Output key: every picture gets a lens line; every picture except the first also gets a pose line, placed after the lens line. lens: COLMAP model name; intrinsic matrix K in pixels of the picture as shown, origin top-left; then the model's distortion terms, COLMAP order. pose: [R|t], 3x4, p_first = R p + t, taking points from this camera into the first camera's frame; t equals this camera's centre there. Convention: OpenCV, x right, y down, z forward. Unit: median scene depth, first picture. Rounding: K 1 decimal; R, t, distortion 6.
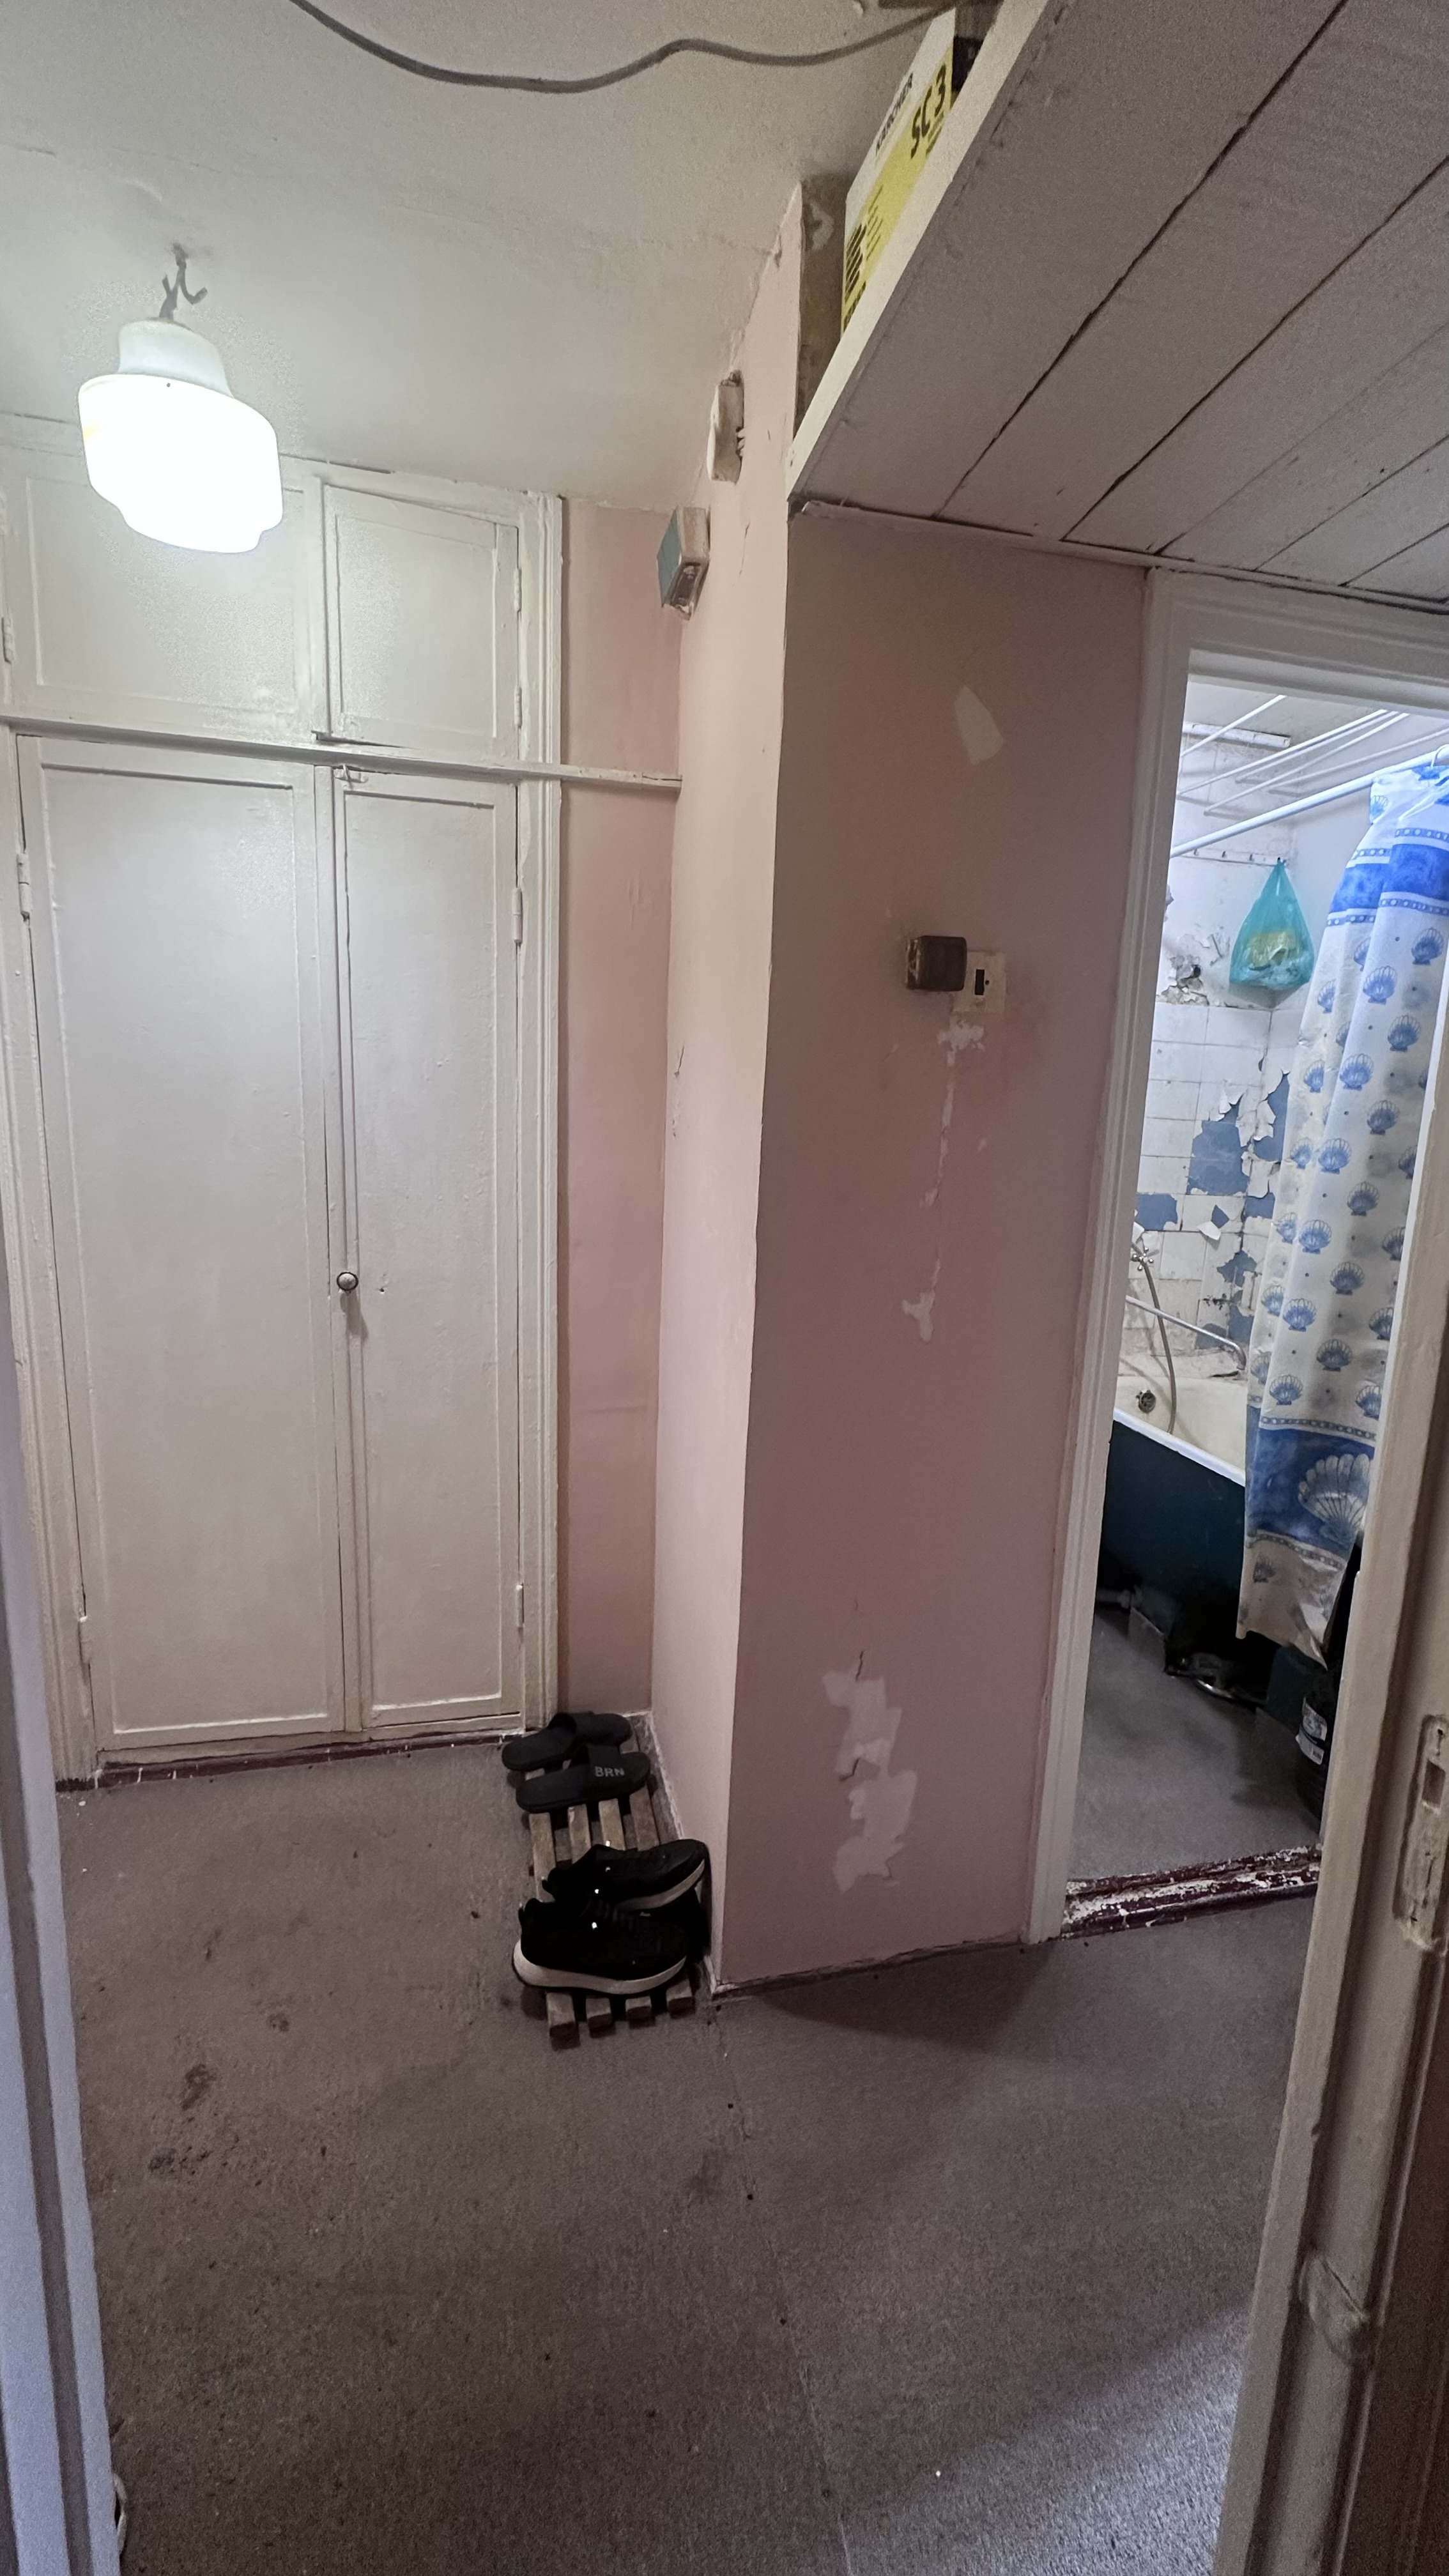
lens RADIAL K [[1021.0, 0, 724.7], [0, 1021.0, 1290.3], [0, 0, 1]] dist [-0.002278, 0.000032]
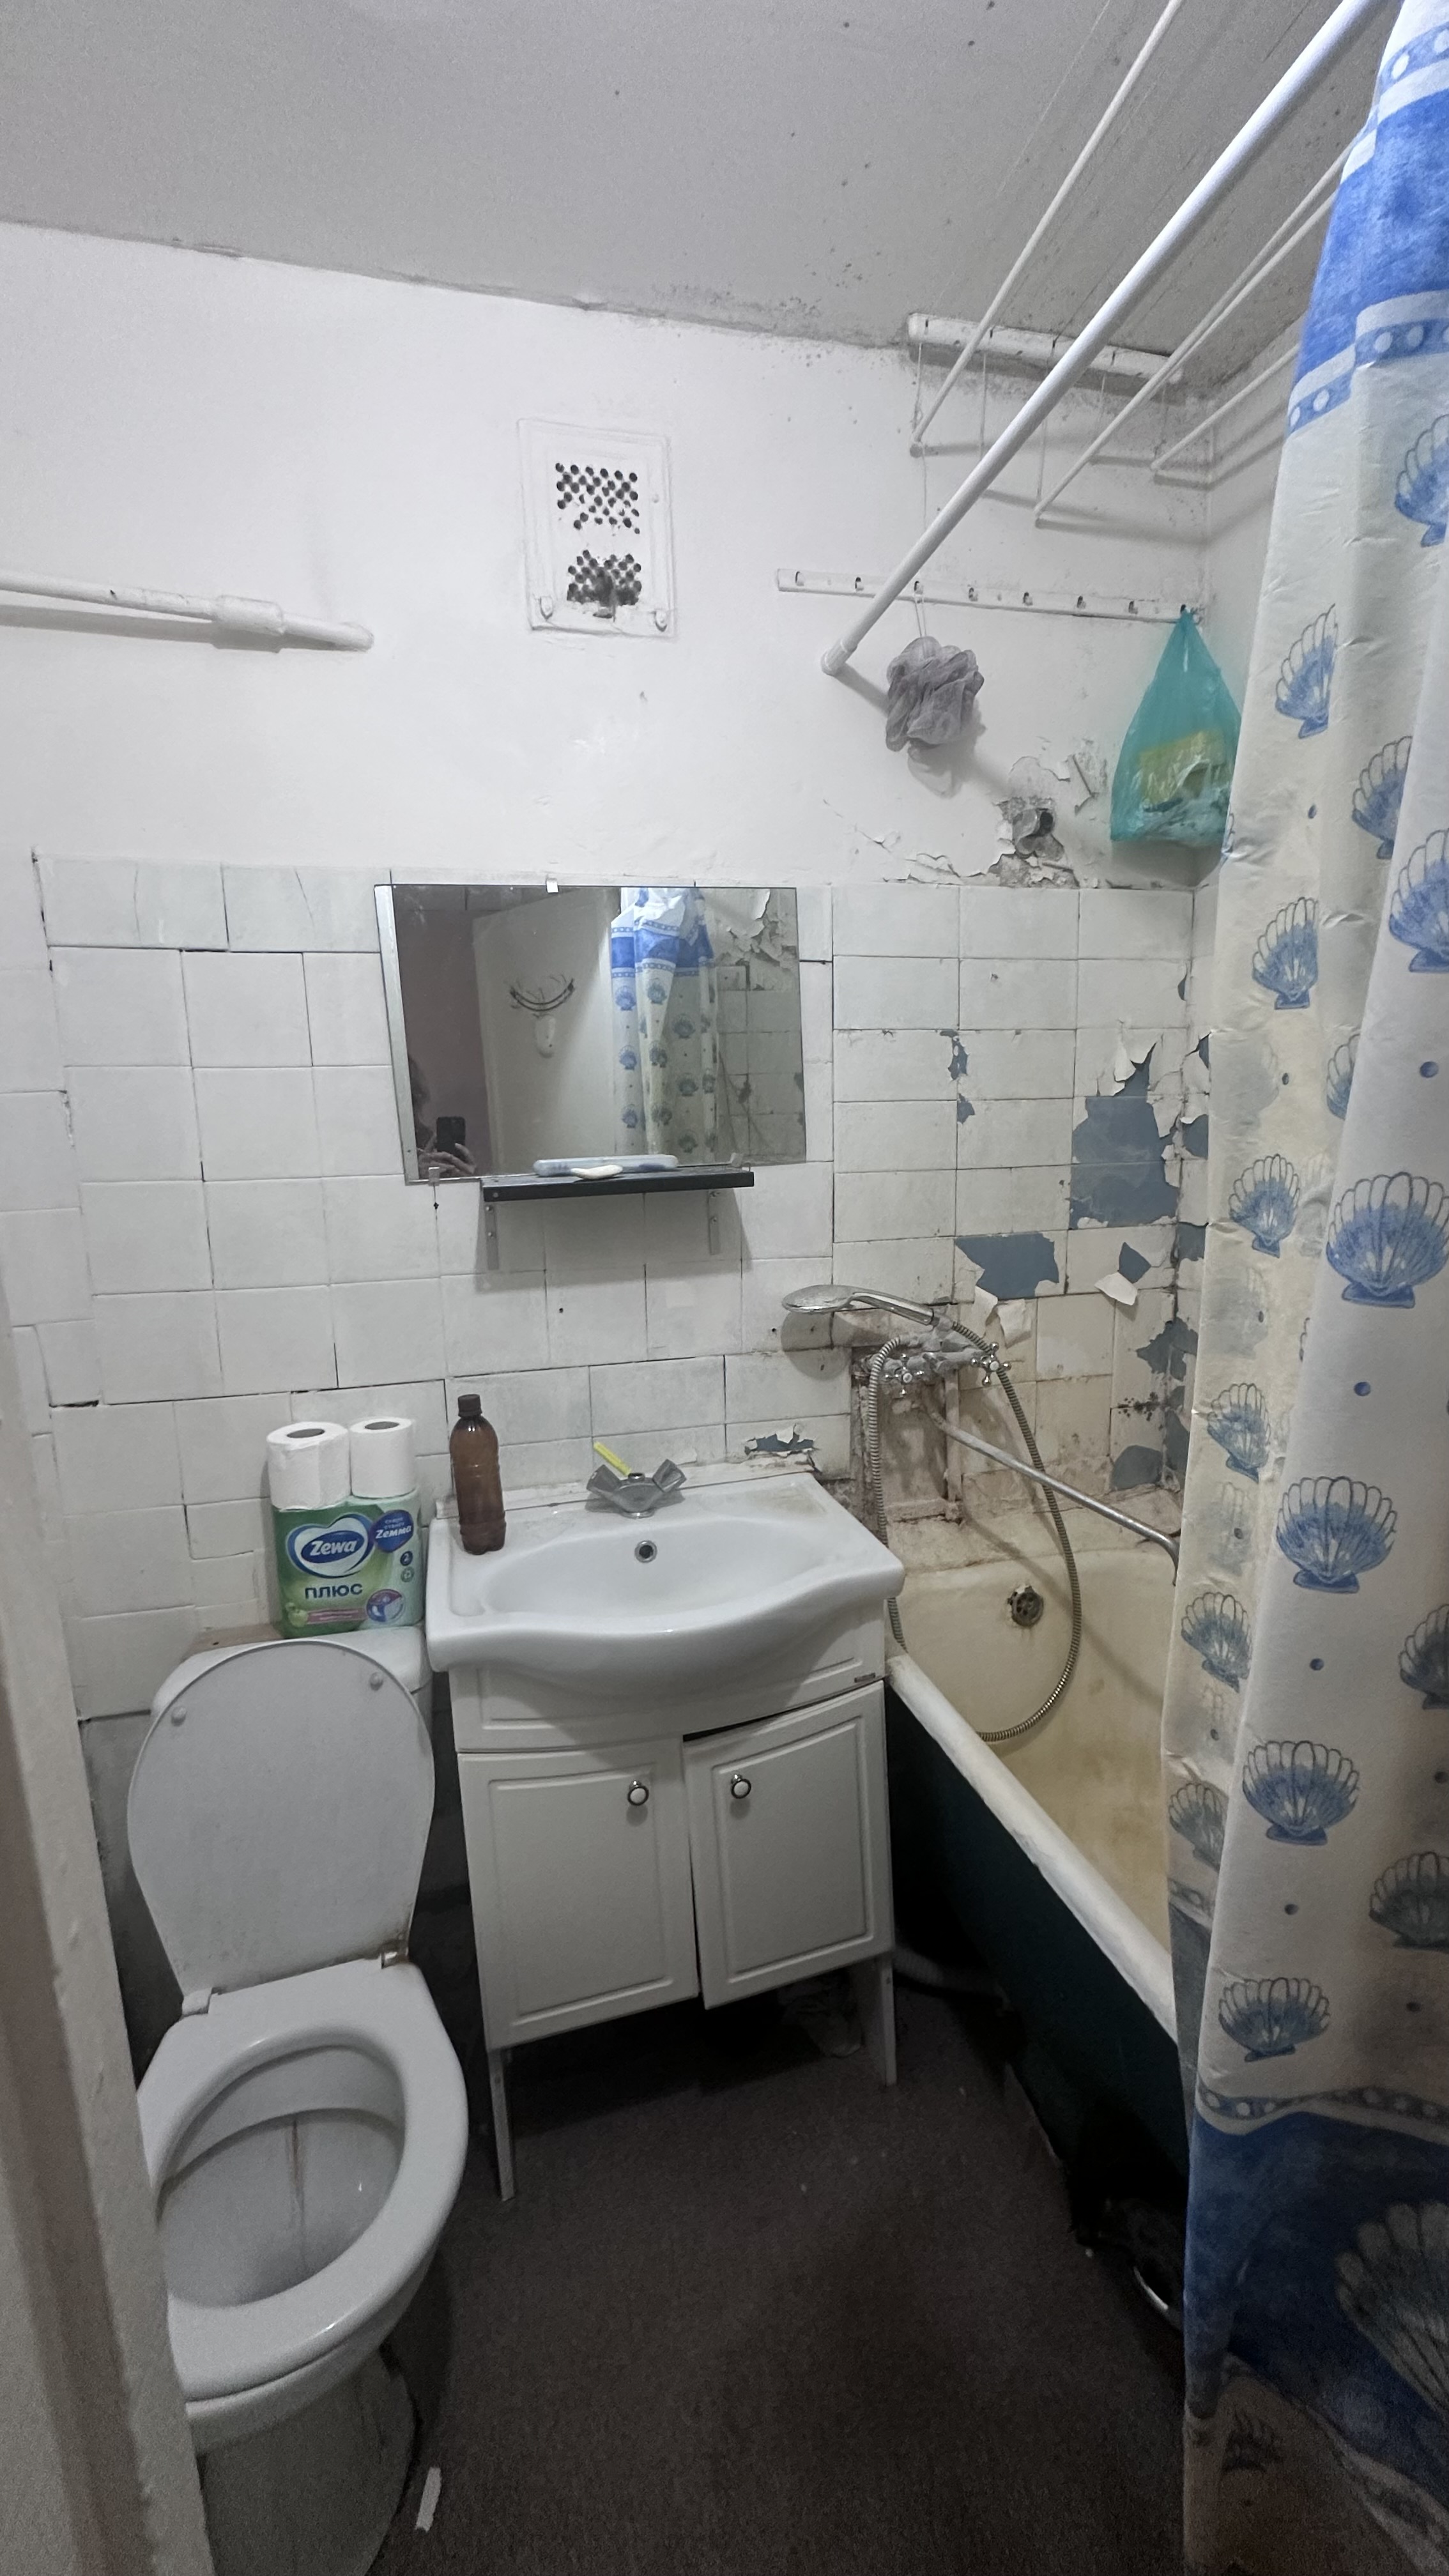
lens RADIAL K [[1021.0, 0, 724.9], [0, 1021.0, 1285.6], [0, 0, 1]] dist [-0.002278, 0.000032]
pose [[0.996706, -0.079594, 0.015526, 0.255730], [0.079576, 0.996827, 0.001794, -0.080613], [-0.015619, -0.000552, 0.999878, 0.447812]]
